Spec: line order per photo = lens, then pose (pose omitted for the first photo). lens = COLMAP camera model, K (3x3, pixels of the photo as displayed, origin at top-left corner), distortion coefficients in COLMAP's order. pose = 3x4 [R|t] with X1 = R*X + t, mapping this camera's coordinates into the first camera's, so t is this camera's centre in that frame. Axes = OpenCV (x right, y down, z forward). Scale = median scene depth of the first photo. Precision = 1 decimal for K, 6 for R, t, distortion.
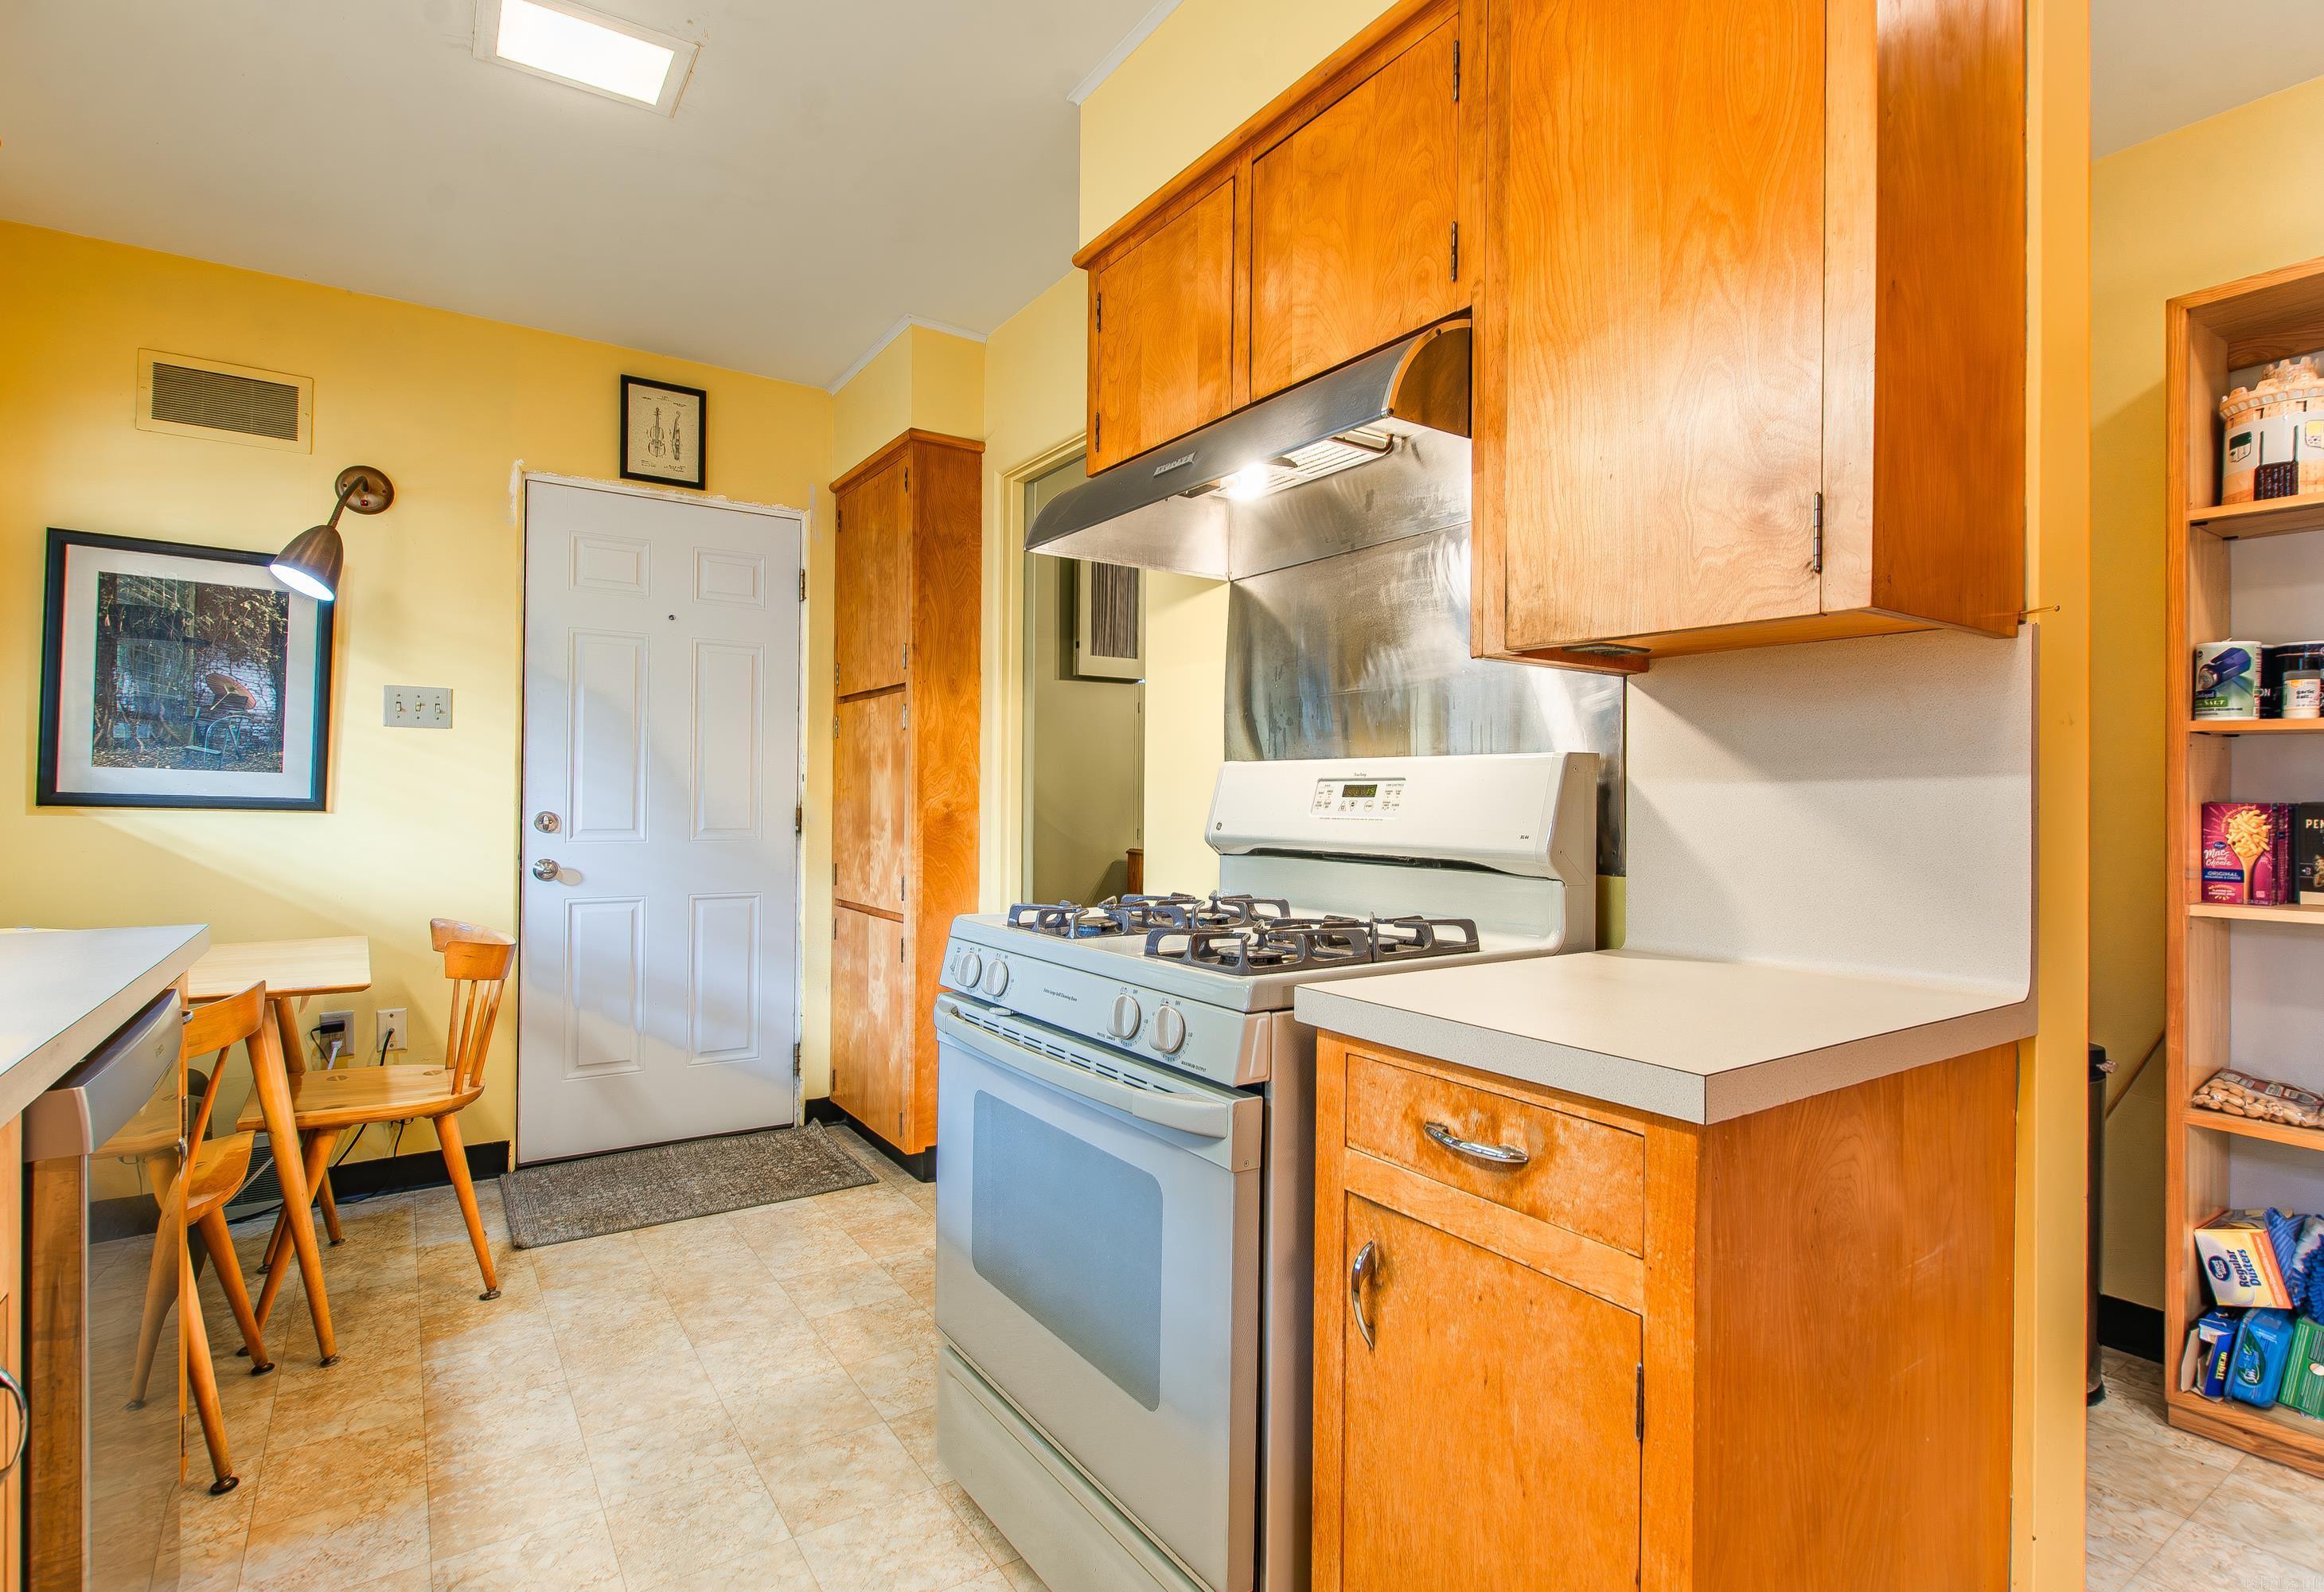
lens RADIAL K [[1116.7, 0, 1124.2], [0, 1116.7, 794.4], [0, 0, 1]] dist [-0.002561, -0.001542]
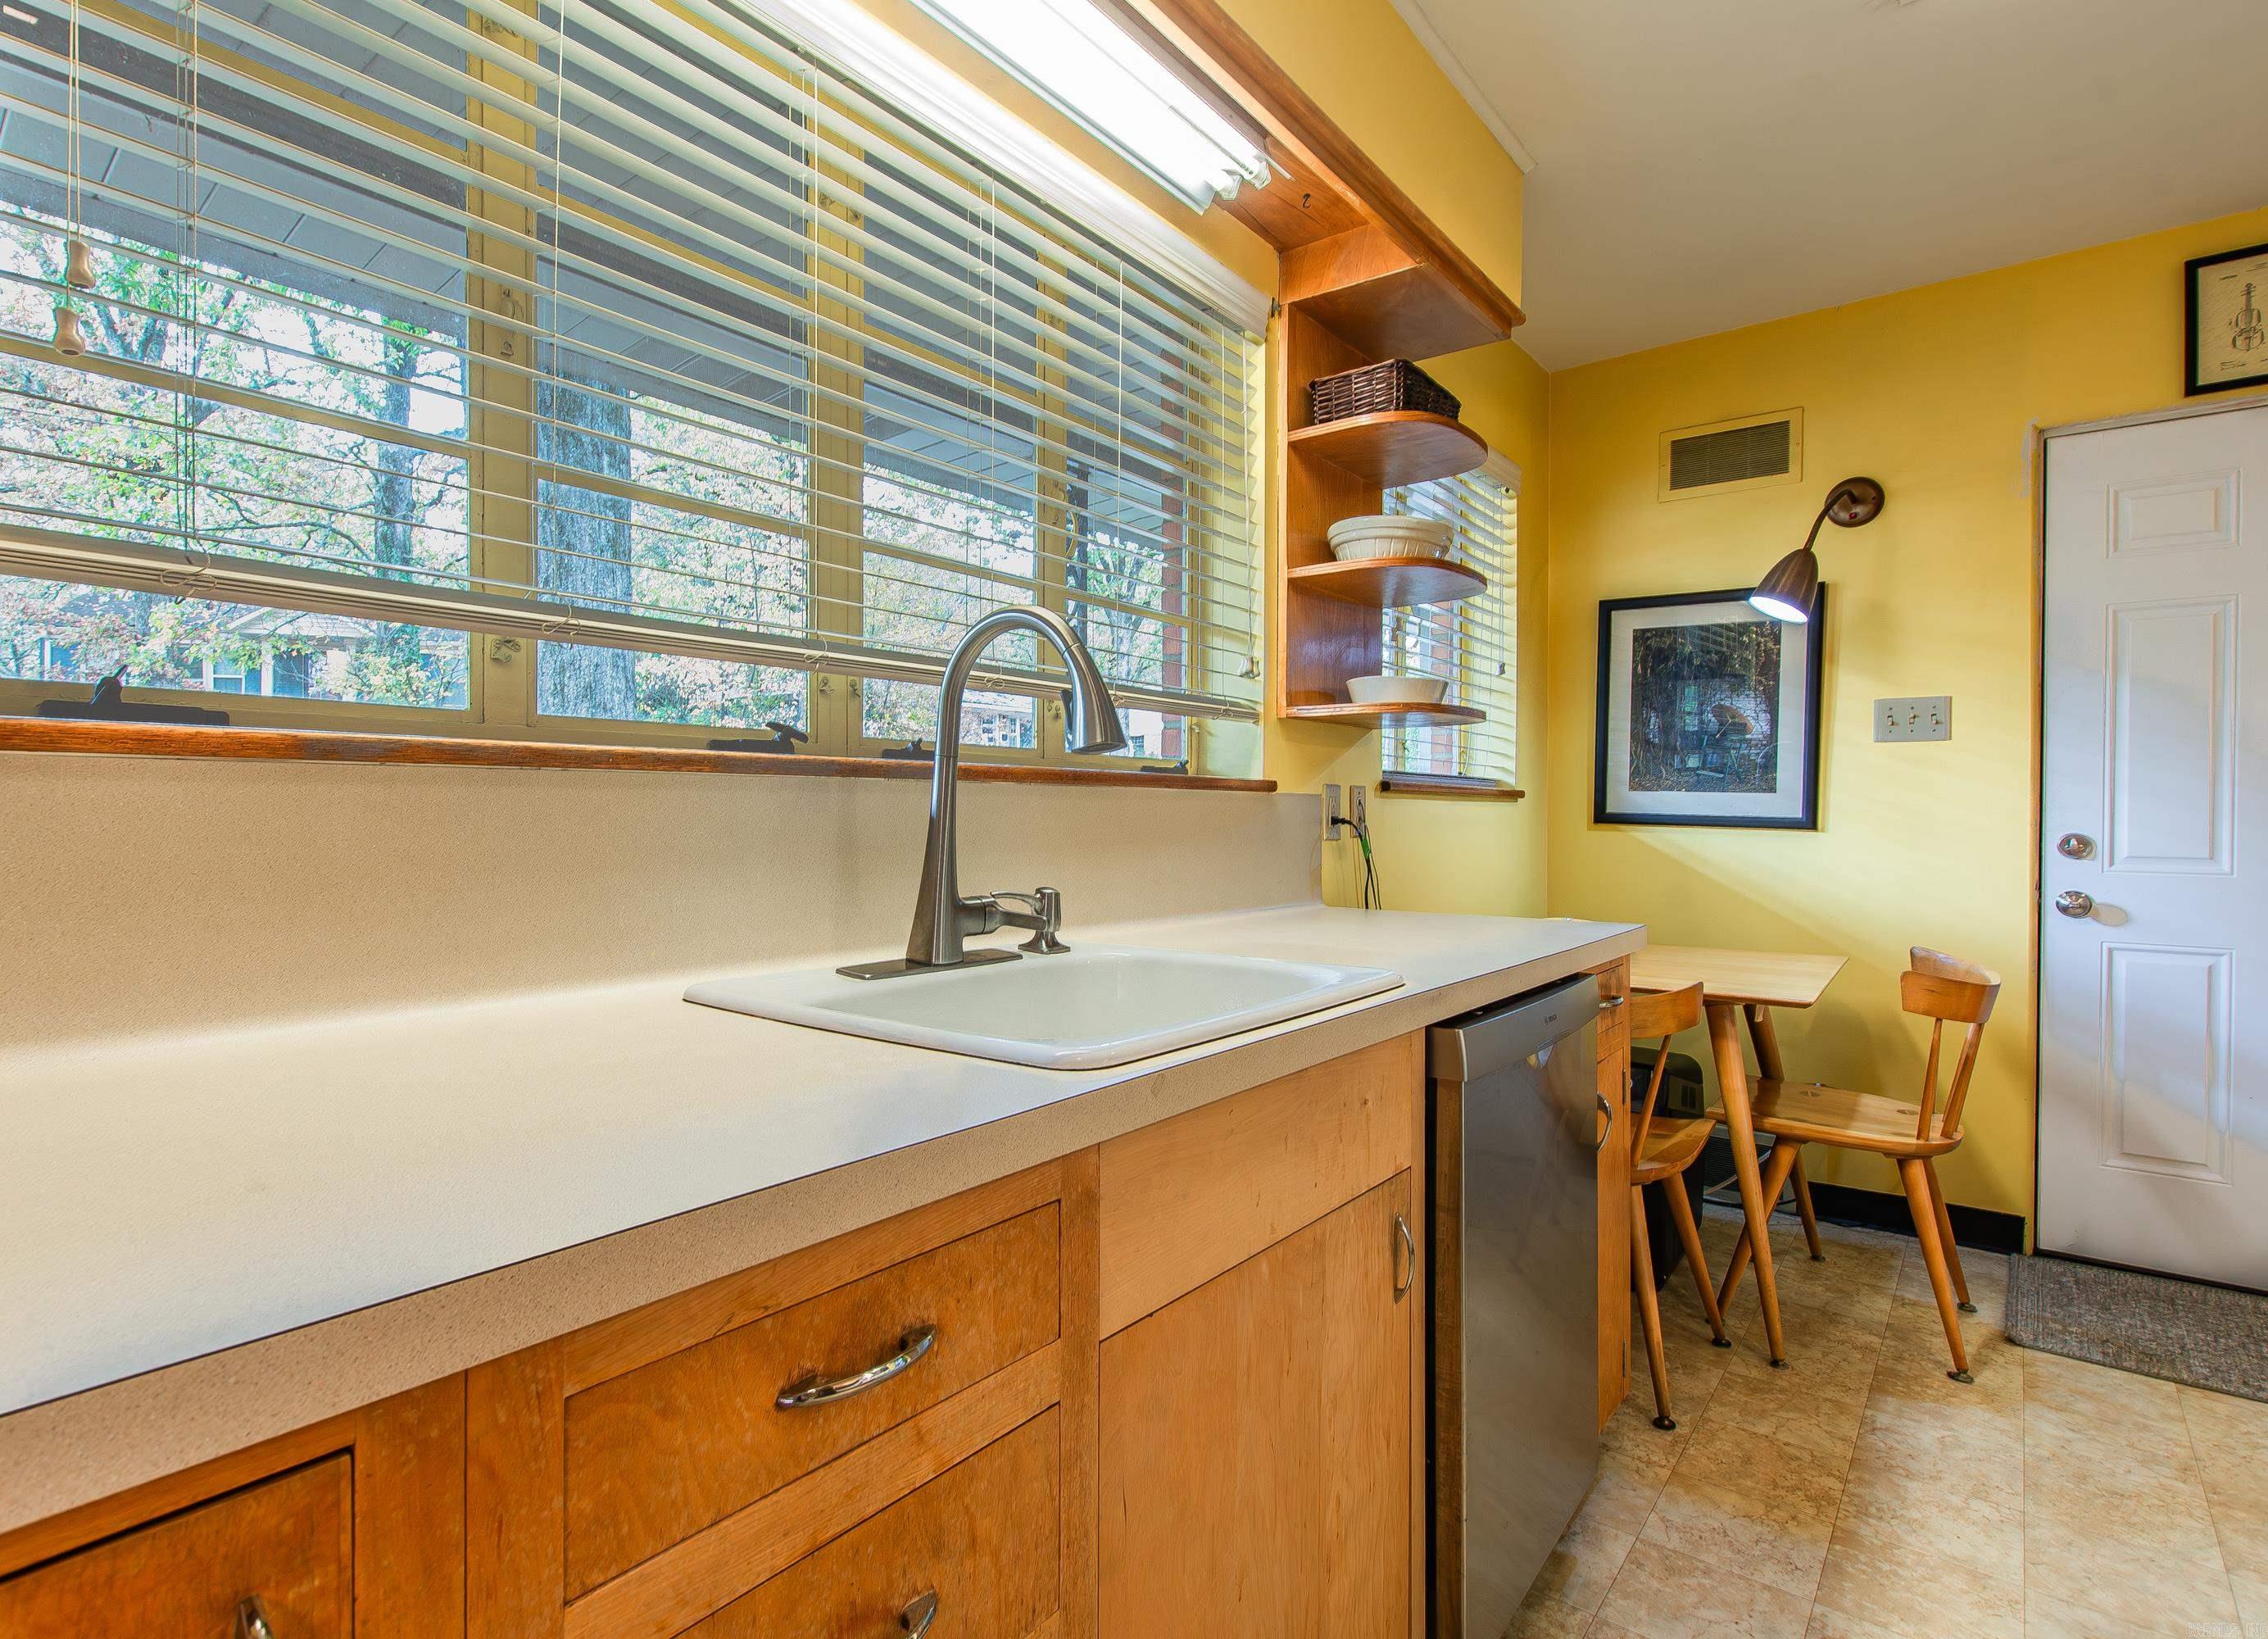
lens RADIAL K [[1148.1, 0, 1082.5], [0, 1148.1, 817.9], [0, 0, 1]] dist [-0.000265, -0.001559]
pose [[0.305221, -0.000322, -0.952281, 0.085126], [0.002988, 0.999995, 0.000620, 0.001485], [0.952277, -0.003034, 0.305221, 0.055485]]
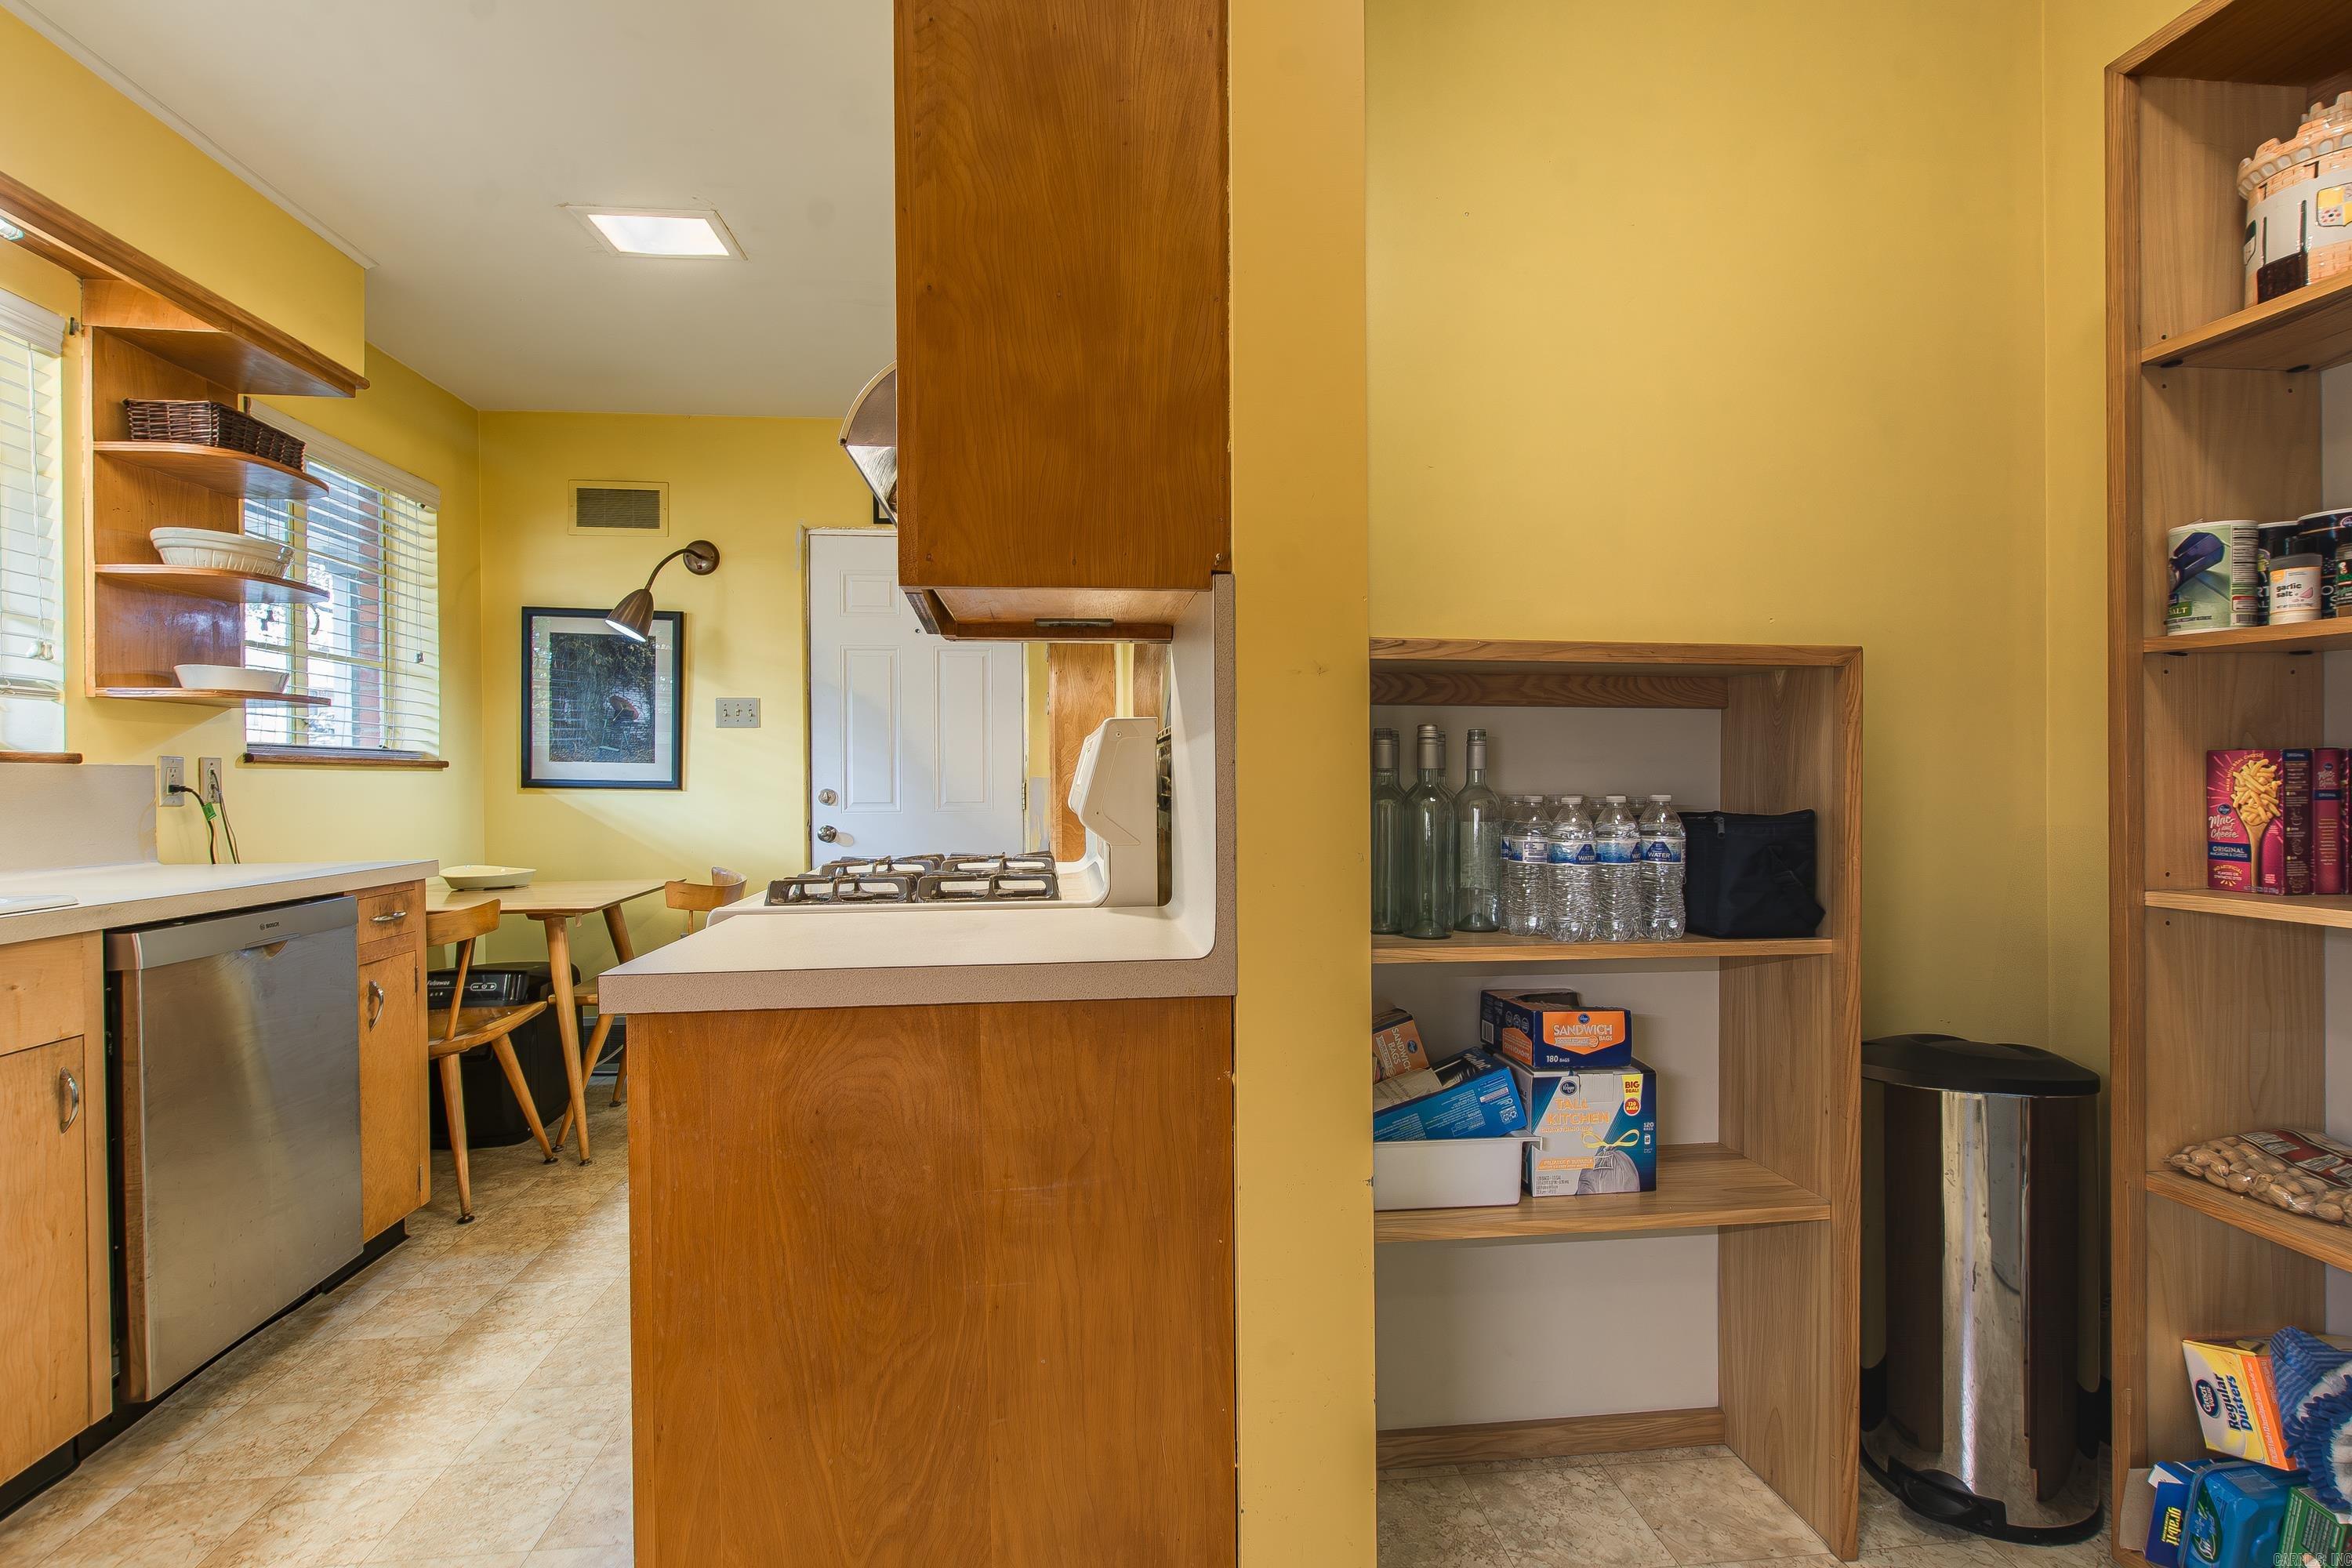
lens RADIAL K [[1104.6, 0, 1176.3], [0, 1104.6, 780.1], [0, 0, 1]] dist [0.000874, -0.002814]
pose [[0.890720, -0.014184, -0.454330, 0.552980], [0.018105, 0.999827, 0.004282, 0.009308], [0.454191, -0.012039, 0.890823, 0.052045]]
